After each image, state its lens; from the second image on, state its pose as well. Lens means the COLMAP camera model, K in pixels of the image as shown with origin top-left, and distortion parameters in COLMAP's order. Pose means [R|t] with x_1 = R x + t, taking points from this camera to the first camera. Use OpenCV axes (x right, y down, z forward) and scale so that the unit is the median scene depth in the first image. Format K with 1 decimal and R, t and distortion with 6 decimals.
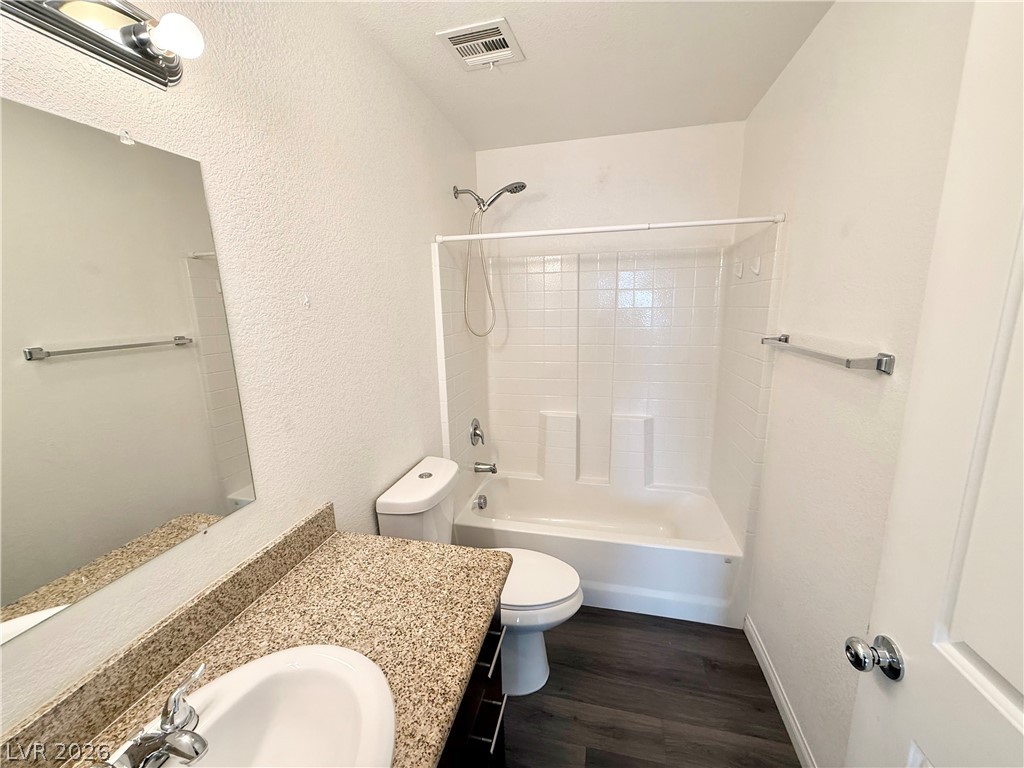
lens RADIAL K [[407.5, 0, 510.9], [0, 407.5, 385.0], [0, 0, 1]] dist [-0.000242, 0.000391]
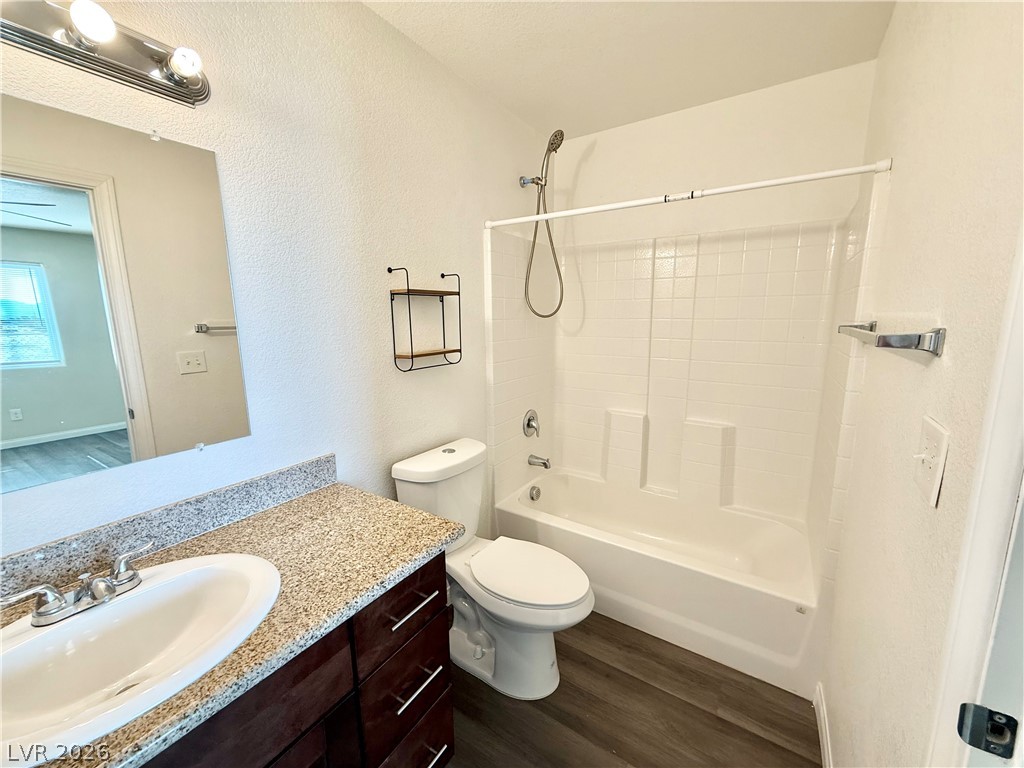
lens RADIAL K [[415.1, 0, 510.9], [0, 415.1, 385.6], [0, 0, 1]] dist [-0.000122, 0.000343]
pose [[0.950251, 0.069846, -0.303554, 0.218132], [-0.073042, 0.997328, 0.000827, 0.039175], [0.302801, 0.021387, 0.952814, 0.034963]]
